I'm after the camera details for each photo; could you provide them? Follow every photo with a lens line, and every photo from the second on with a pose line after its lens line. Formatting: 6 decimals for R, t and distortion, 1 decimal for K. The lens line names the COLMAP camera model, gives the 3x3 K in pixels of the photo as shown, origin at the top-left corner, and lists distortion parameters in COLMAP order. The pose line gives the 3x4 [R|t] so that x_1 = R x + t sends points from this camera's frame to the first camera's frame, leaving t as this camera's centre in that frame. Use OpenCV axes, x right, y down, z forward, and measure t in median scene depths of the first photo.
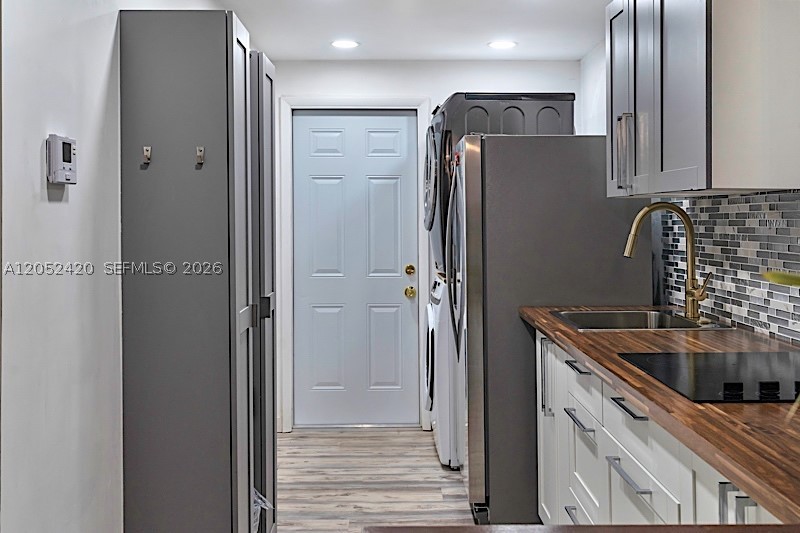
lens RADIAL K [[857.0, 0, 400.0], [0, 857.0, 266.5], [0, 0, 1]] dist [-0.009556, -0.003636]
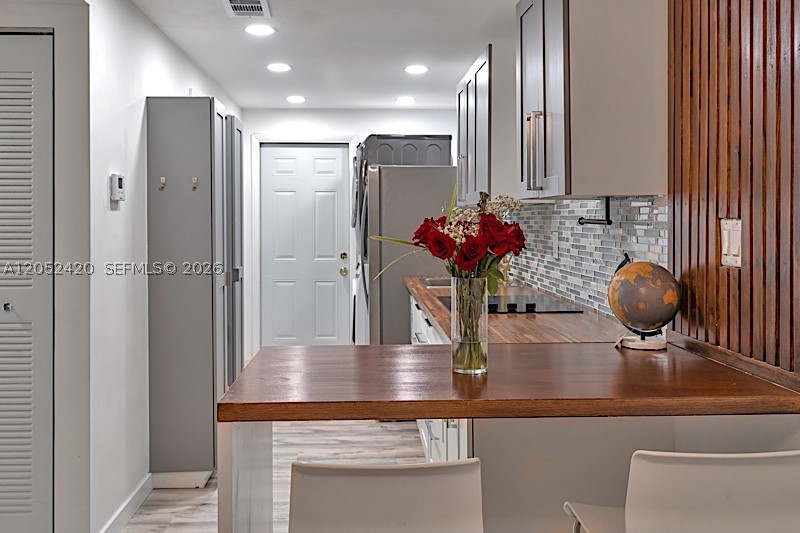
lens RADIAL K [[696.7, 0, 402.0], [0, 696.7, 246.6], [0, 0, 1]] dist [0.008830, 0.001570]
pose [[0.998106, -0.001671, 0.061497, 0.049615], [0.002744, 0.999845, -0.017373, 0.012126], [-0.061459, 0.017509, 0.997956, -0.217979]]
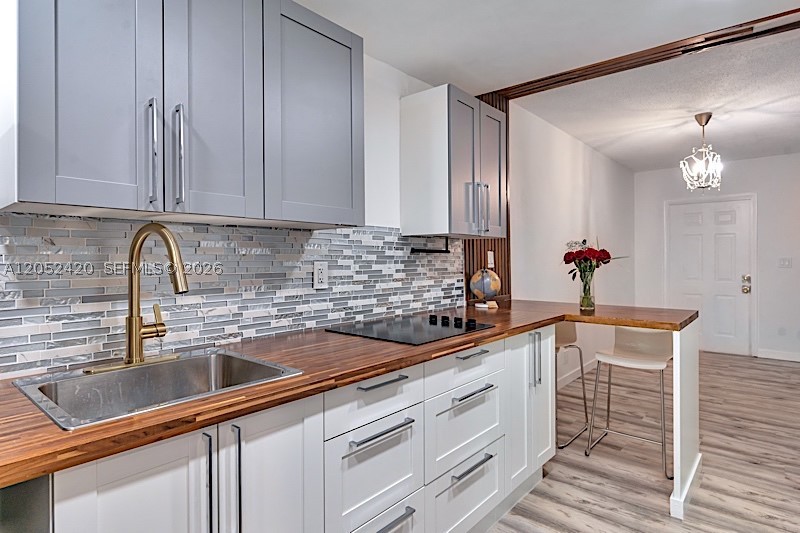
lens RADIAL K [[447.5, 0, 399.4], [0, 447.5, 247.0], [0, 0, 1]] dist [-0.000105, -0.000181]
pose [[-0.762174, 0.009162, 0.647307, -0.112468], [0.030607, 0.999292, 0.021894, -0.043128], [-0.646648, 0.036499, -0.761915, 0.924471]]
